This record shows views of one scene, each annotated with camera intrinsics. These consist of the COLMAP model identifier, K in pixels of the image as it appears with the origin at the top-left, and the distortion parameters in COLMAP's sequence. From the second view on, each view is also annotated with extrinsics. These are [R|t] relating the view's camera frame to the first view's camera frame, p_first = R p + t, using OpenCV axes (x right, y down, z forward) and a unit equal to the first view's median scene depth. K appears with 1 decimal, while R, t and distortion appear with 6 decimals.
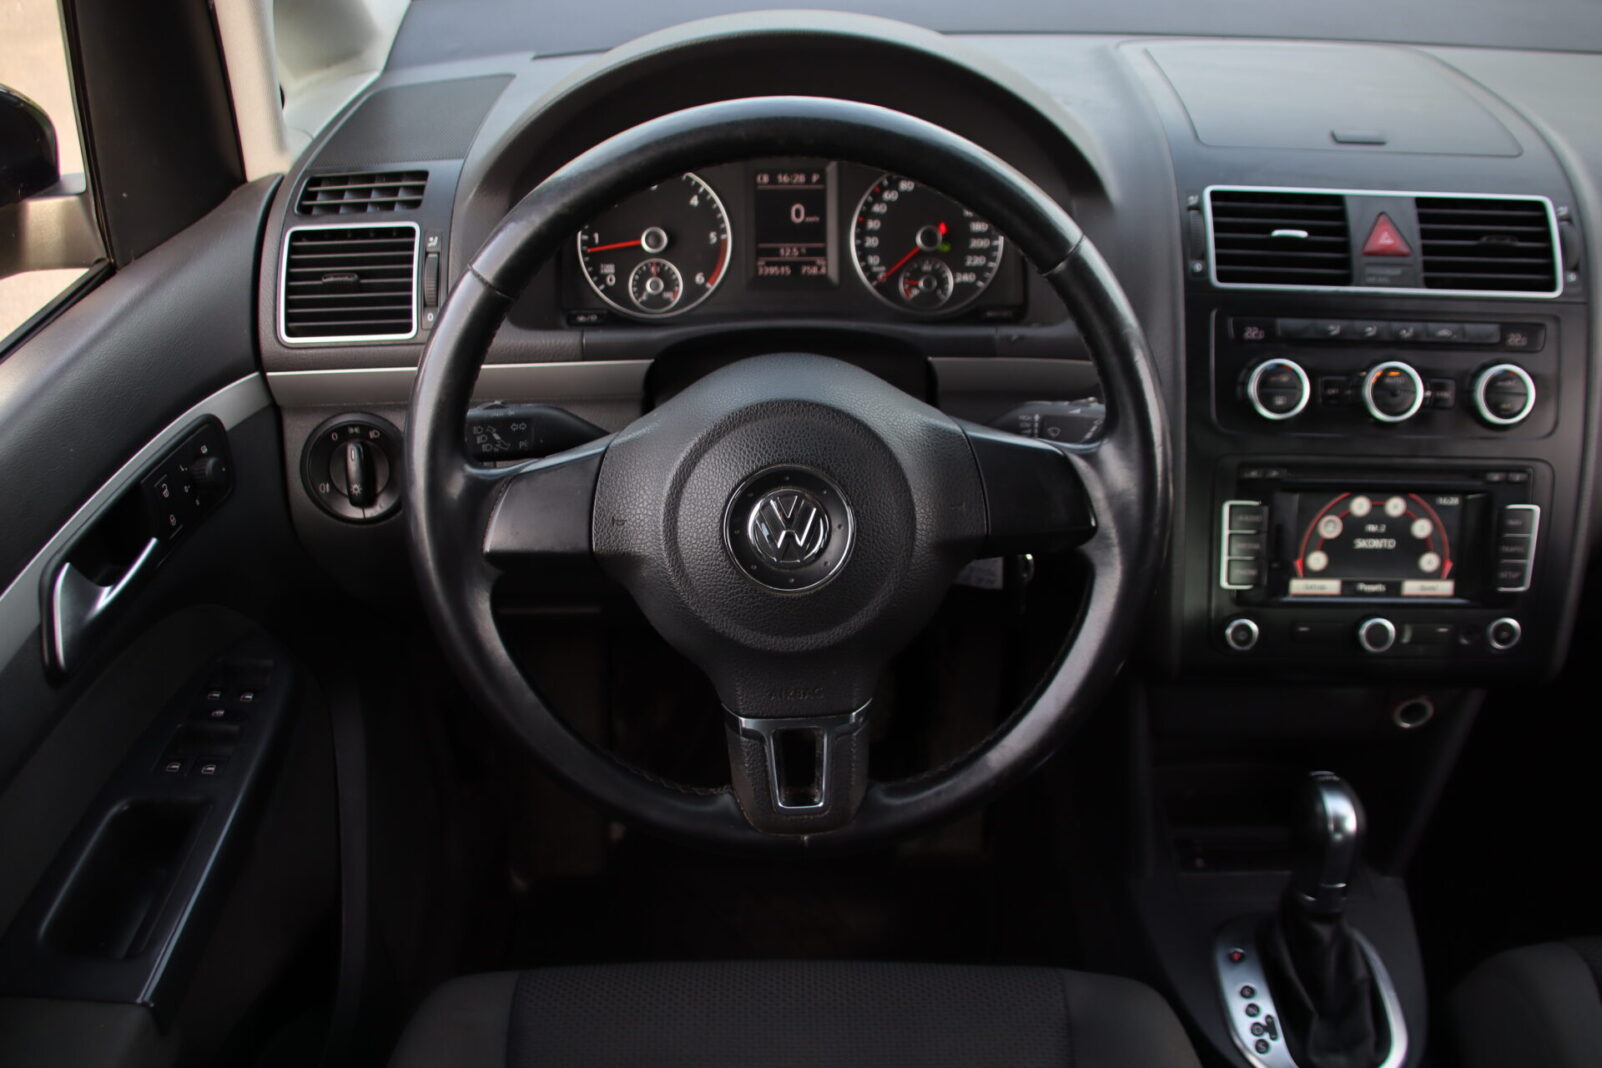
lens RADIAL K [[1315.9, 0, 804.6], [0, 1315.9, 546.9], [0, 0, 1]] dist [-0.154344, 0.118286]
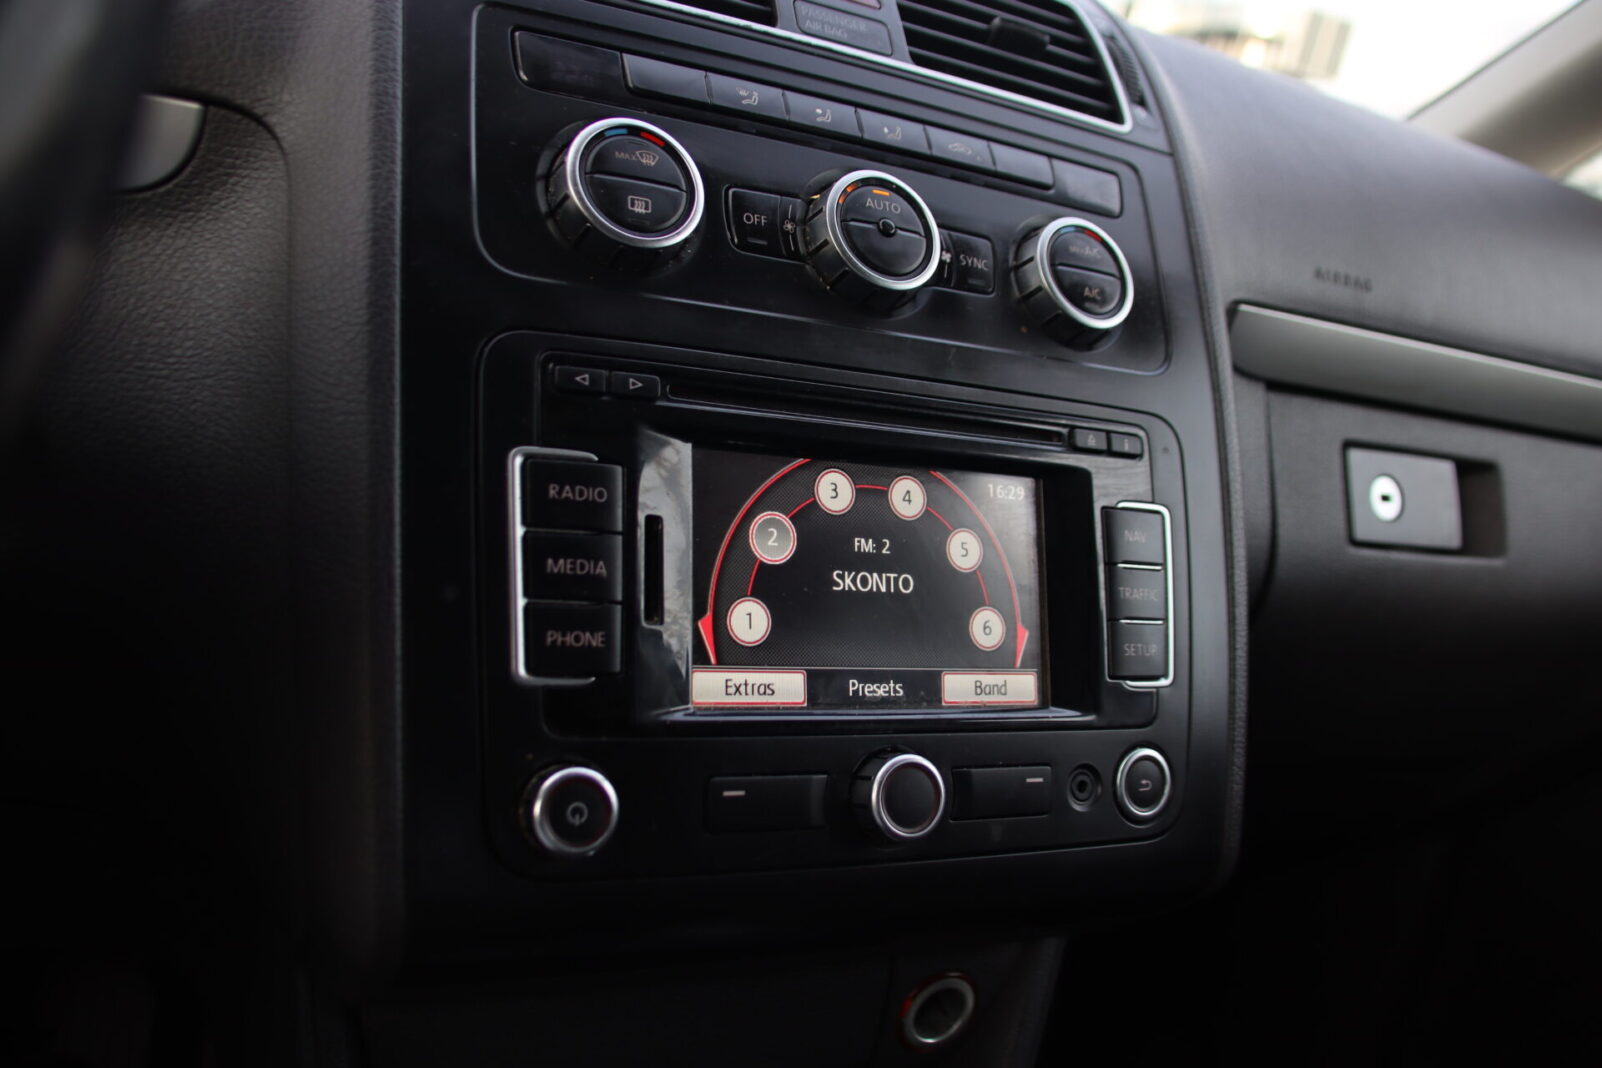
lens RADIAL K [[1315.9, 0, 806.6], [0, 1315.9, 529.9], [0, 0, 1]] dist [-0.154344, 0.118286]
pose [[0.869098, 0.052880, 0.491804, 0.210956], [0.102760, 0.953274, -0.284093, 0.101069], [-0.483847, 0.297442, 0.823055, 0.645223]]
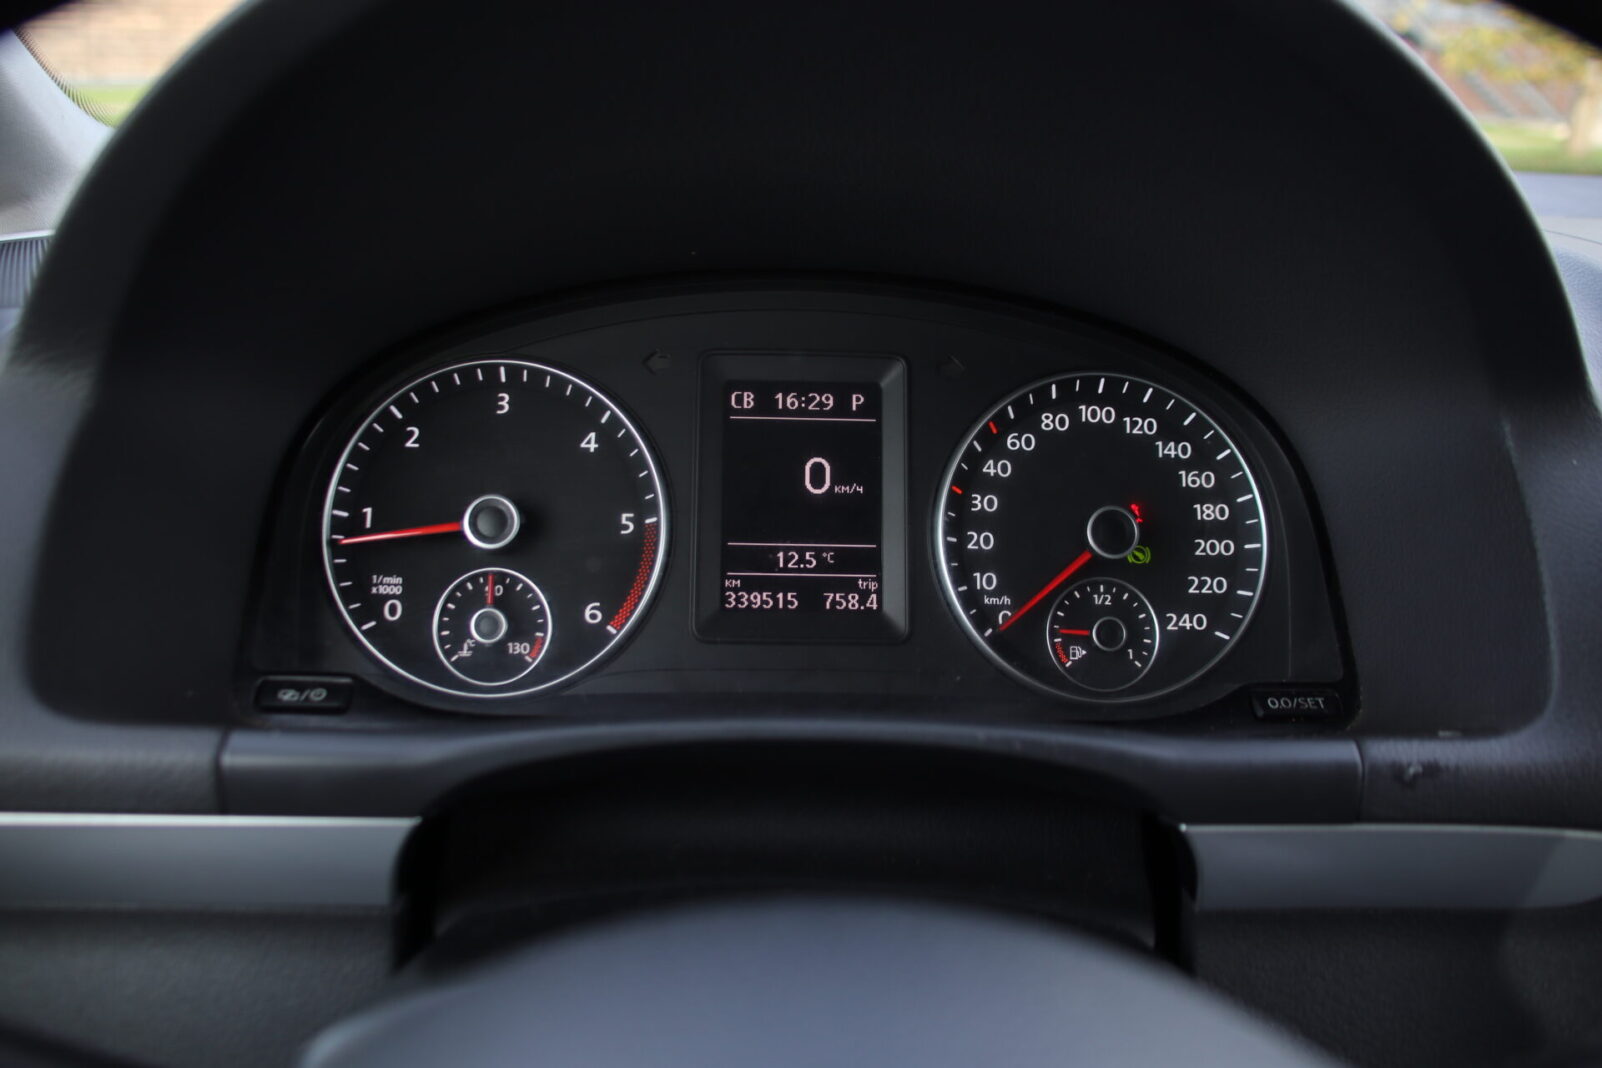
lens RADIAL K [[1315.9, 0, 801.9], [0, 1315.9, 531.3], [0, 0, 1]] dist [-0.154344, 0.118286]
pose [[0.999762, 0.020090, 0.008453, -0.015756], [-0.016727, 0.955842, -0.293404, -0.115577], [-0.013974, 0.293193, 0.955951, 0.635224]]
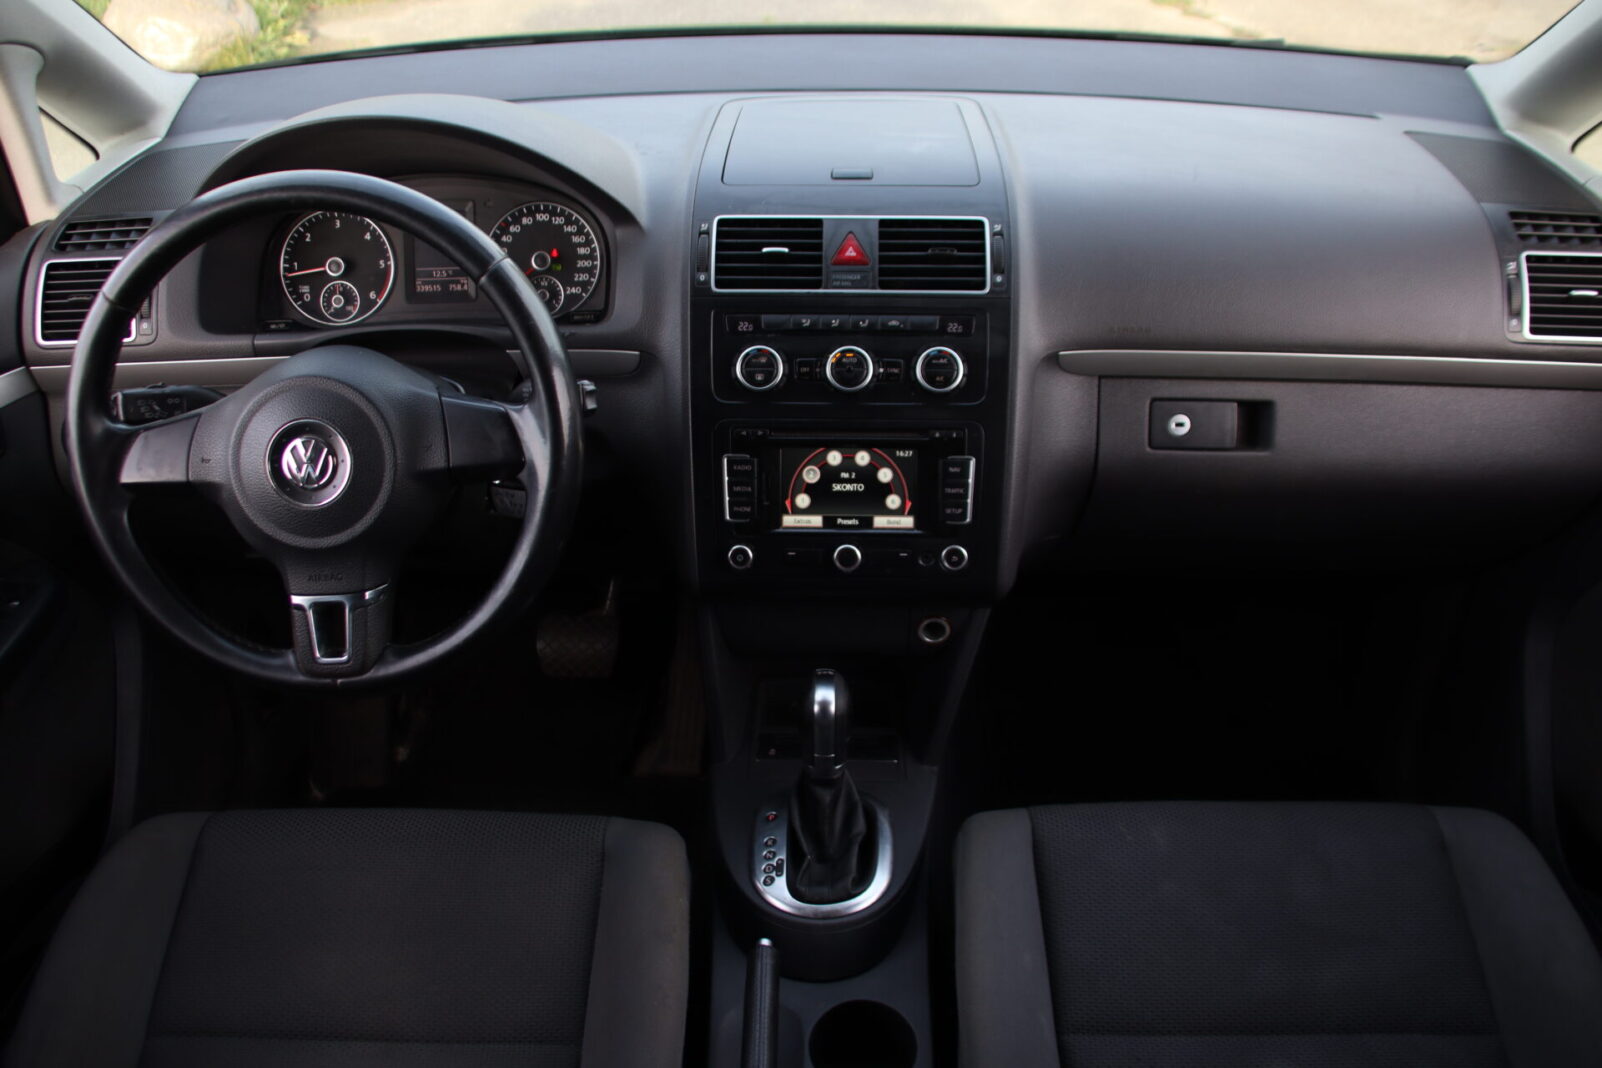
lens RADIAL K [[1315.9, 0, 806.6], [0, 1315.9, 541.2], [0, 0, 1]] dist [-0.154344, 0.118286]
pose [[0.999812, -0.002640, -0.019203, 0.425876], [0.002274, 0.999816, -0.019042, 0.076253], [0.019249, 0.018995, 0.999634, -0.318892]]
